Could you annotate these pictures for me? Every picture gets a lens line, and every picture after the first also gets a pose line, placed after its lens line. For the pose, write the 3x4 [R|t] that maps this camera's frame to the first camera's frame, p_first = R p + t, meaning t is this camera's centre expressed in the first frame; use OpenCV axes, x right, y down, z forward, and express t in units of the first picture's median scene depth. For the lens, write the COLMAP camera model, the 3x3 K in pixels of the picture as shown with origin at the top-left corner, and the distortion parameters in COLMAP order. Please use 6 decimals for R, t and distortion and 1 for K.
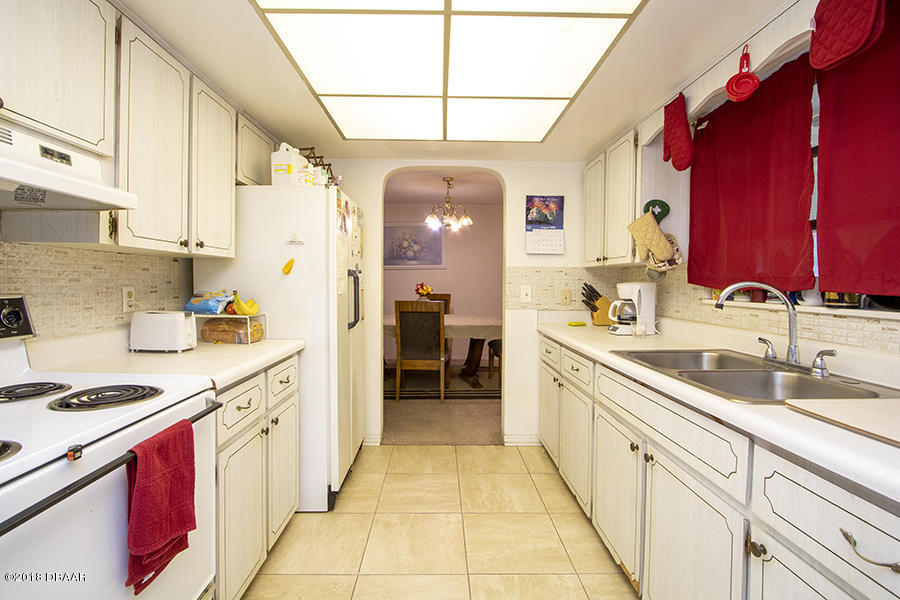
lens RADIAL K [[411.3, 0, 454.3], [0, 411.3, 297.4], [0, 0, 1]] dist [-0.016930, 0.002165]
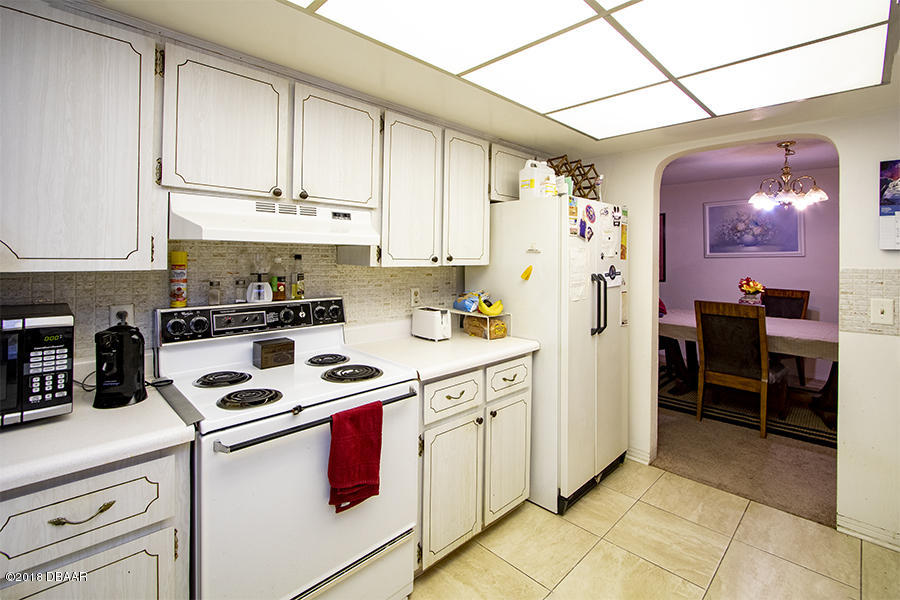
lens RADIAL K [[411.3, 0, 450.1], [0, 411.3, 266.4], [0, 0, 1]] dist [-0.016930, 0.002165]
pose [[0.695059, 0.013004, -0.718835, 0.238638], [-0.034364, 0.999295, -0.015150, -0.068786], [0.718131, 0.035232, 0.695015, 0.090319]]
